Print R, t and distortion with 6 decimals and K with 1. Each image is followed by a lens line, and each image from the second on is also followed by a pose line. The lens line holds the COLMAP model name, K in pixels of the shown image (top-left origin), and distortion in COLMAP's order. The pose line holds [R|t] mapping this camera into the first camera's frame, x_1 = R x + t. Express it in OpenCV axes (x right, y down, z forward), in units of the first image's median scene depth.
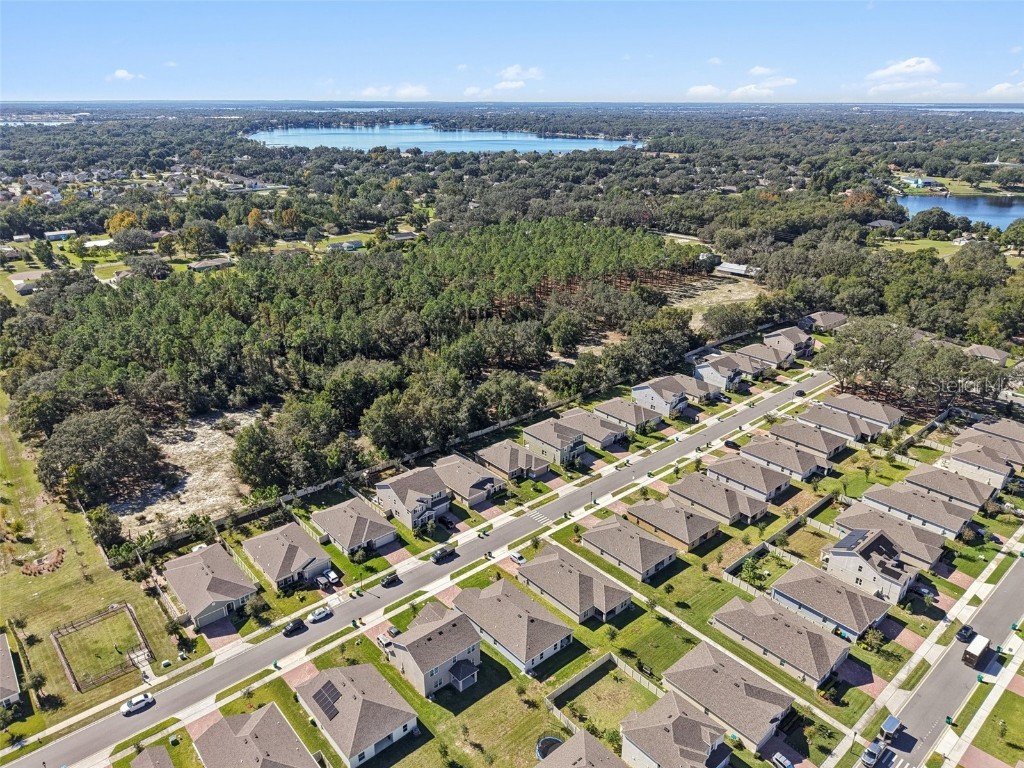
lens RADIAL K [[689.9, 0, 512.0], [0, 689.9, 384.0], [0, 0, 1]] dist [0.001958, 0.001753]
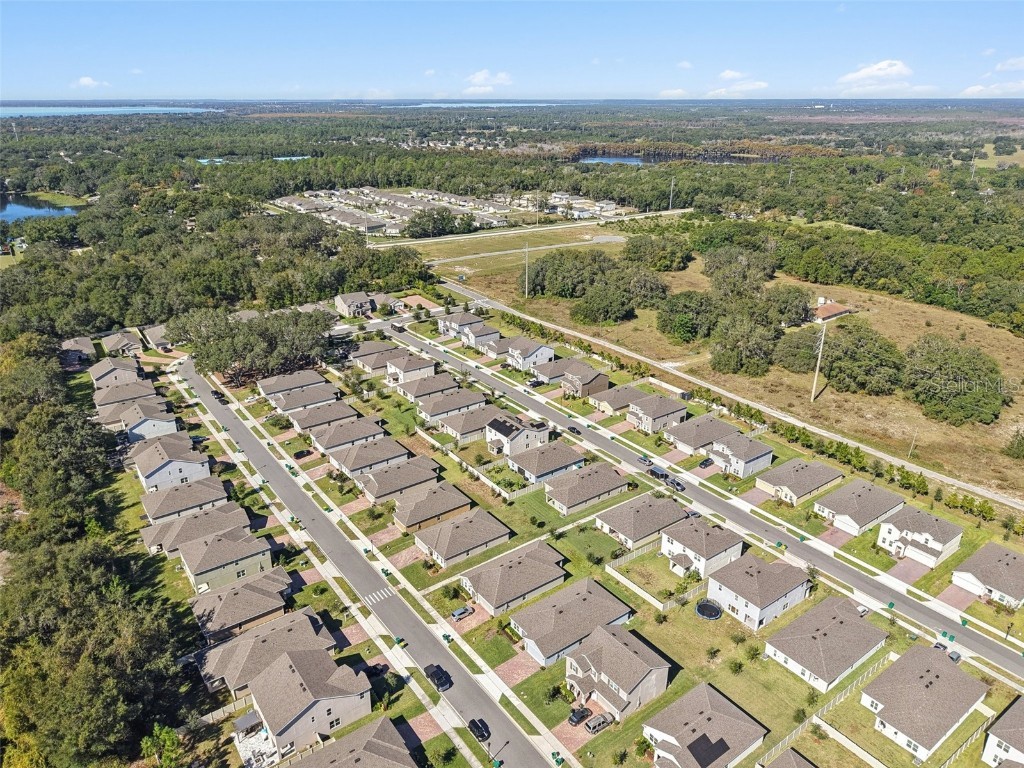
lens RADIAL K [[713.6, 0, 509.2], [0, 713.6, 376.8], [0, 0, 1]] dist [0.008294, 0.003405]
pose [[0.098588, -0.377176, 0.920879, -0.697969], [0.388344, 0.866597, 0.313367, -0.269299], [-0.916225, 0.326724, 0.231910, 0.604724]]
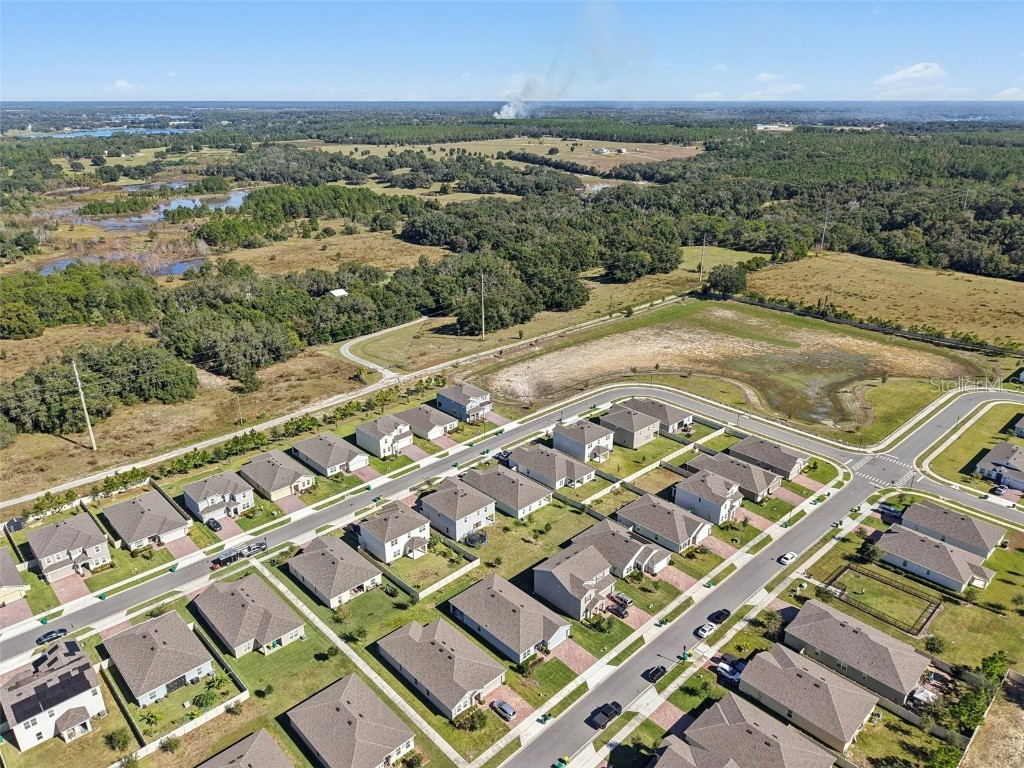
lens RADIAL K [[713.6, 0, 509.2], [0, 713.6, 376.8], [0, 0, 1]] dist [0.008294, 0.003405]
pose [[-0.999407, 0.002877, -0.034302, 0.030487], [-0.021952, 0.714300, 0.699495, -0.538045], [0.026514, 0.699834, -0.713814, 1.259480]]
